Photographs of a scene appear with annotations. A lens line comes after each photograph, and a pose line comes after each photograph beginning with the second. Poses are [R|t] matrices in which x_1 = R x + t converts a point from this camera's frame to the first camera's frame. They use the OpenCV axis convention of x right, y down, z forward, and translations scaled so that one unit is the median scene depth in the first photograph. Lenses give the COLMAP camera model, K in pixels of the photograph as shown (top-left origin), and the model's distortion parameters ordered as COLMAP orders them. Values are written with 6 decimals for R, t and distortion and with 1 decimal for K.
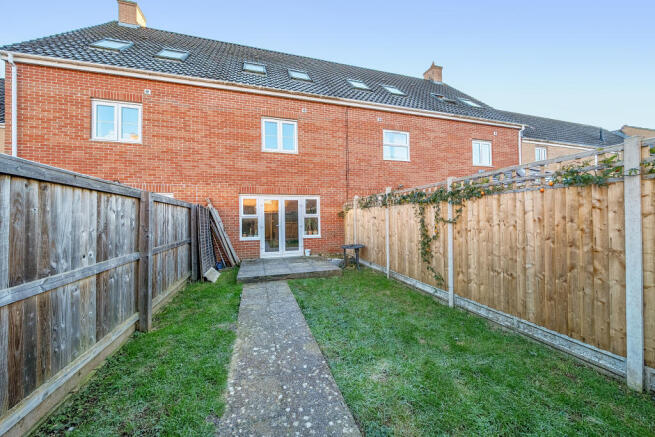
lens RADIAL K [[227.0, 0, 329.8], [0, 227.0, 217.5], [0, 0, 1]] dist [-0.010786, -0.000036]
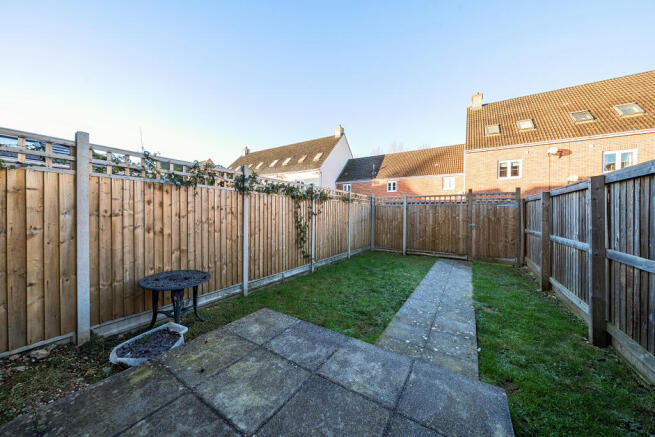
lens RADIAL K [[227.0, 0, 329.8], [0, 227.0, 217.5], [0, 0, 1]] dist [-0.010786, -0.000036]
pose [[-0.650083, -0.006438, 0.759836, -0.621914], [-0.006050, 0.999976, 0.003297, 0.033268], [-0.759839, -0.002454, -0.650106, 1.776809]]
